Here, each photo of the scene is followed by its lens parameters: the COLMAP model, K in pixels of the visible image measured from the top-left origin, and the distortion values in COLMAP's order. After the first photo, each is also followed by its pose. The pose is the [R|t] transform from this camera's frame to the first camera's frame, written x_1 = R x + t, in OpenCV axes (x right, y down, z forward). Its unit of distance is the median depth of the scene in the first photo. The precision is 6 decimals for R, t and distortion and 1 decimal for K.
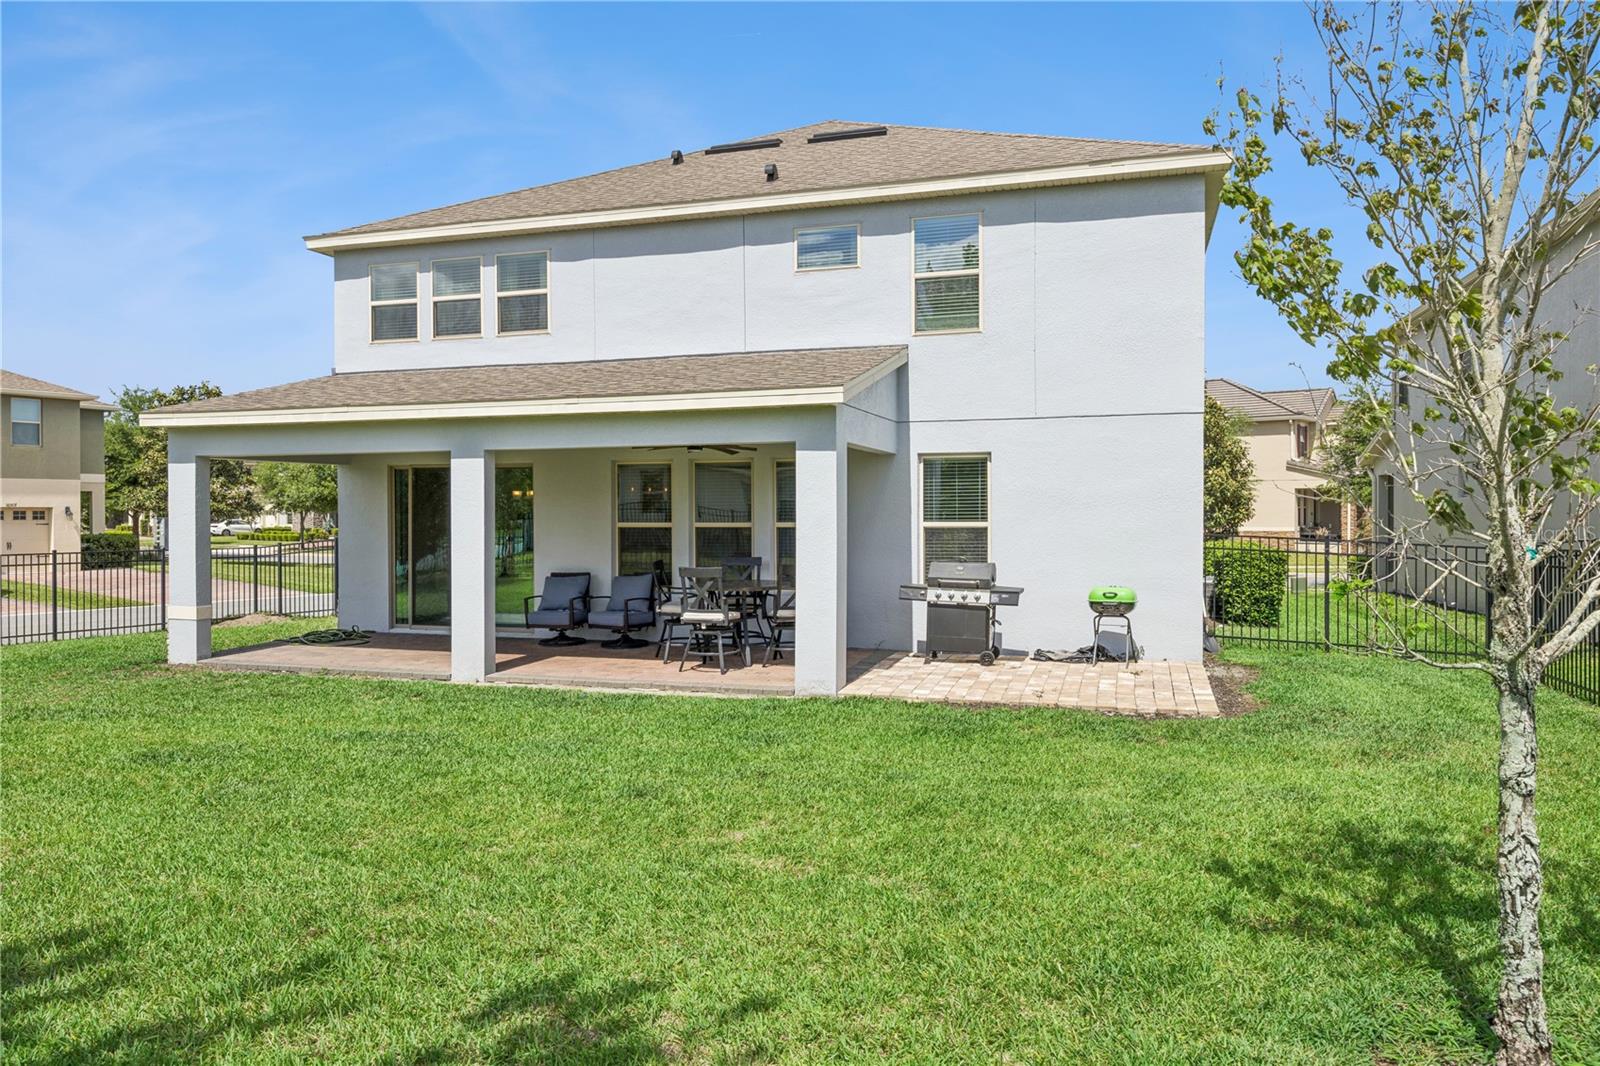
lens RADIAL K [[1064.1, 0, 800.7], [0, 1064.1, 525.6], [0, 0, 1]] dist [0.000279, 0.000163]
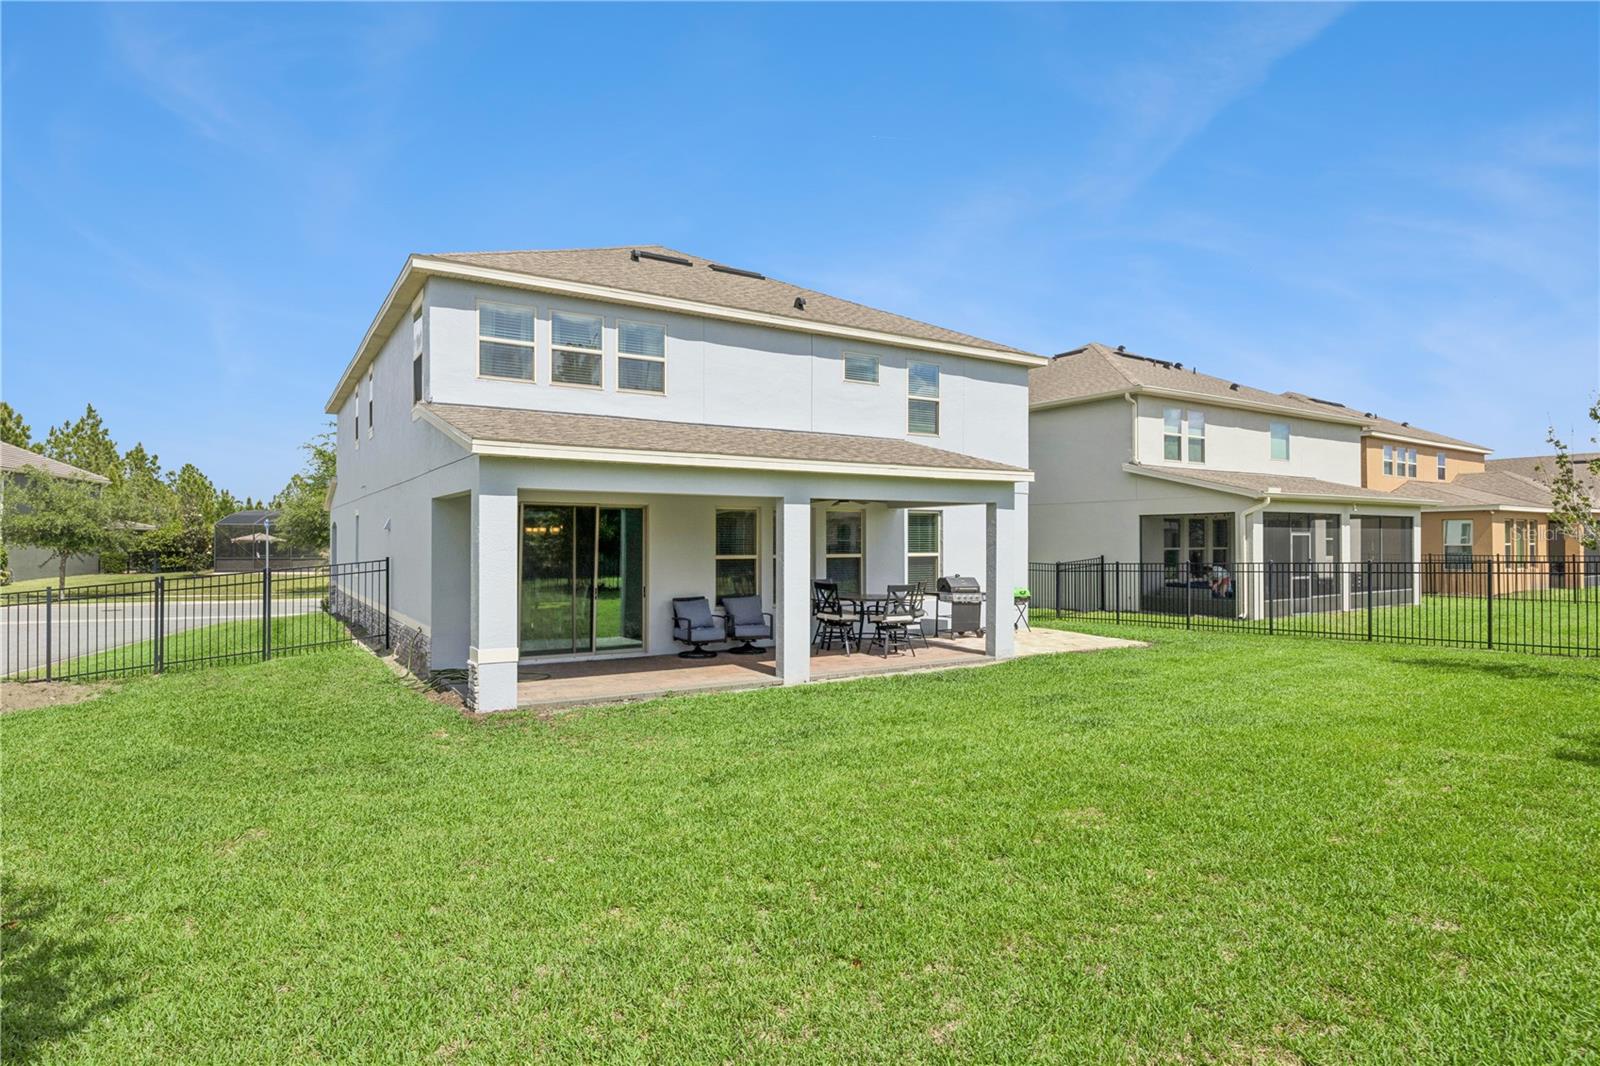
lens RADIAL K [[858.6, 0, 801.2], [0, 858.6, 537.8], [0, 0, 1]] dist [-0.013235, 0.000326]
pose [[0.647438, 0.008368, 0.762072, -0.868830], [0.012188, 0.999698, -0.021332, -0.001069], [-0.762021, 0.023099, 0.647141, 0.273747]]
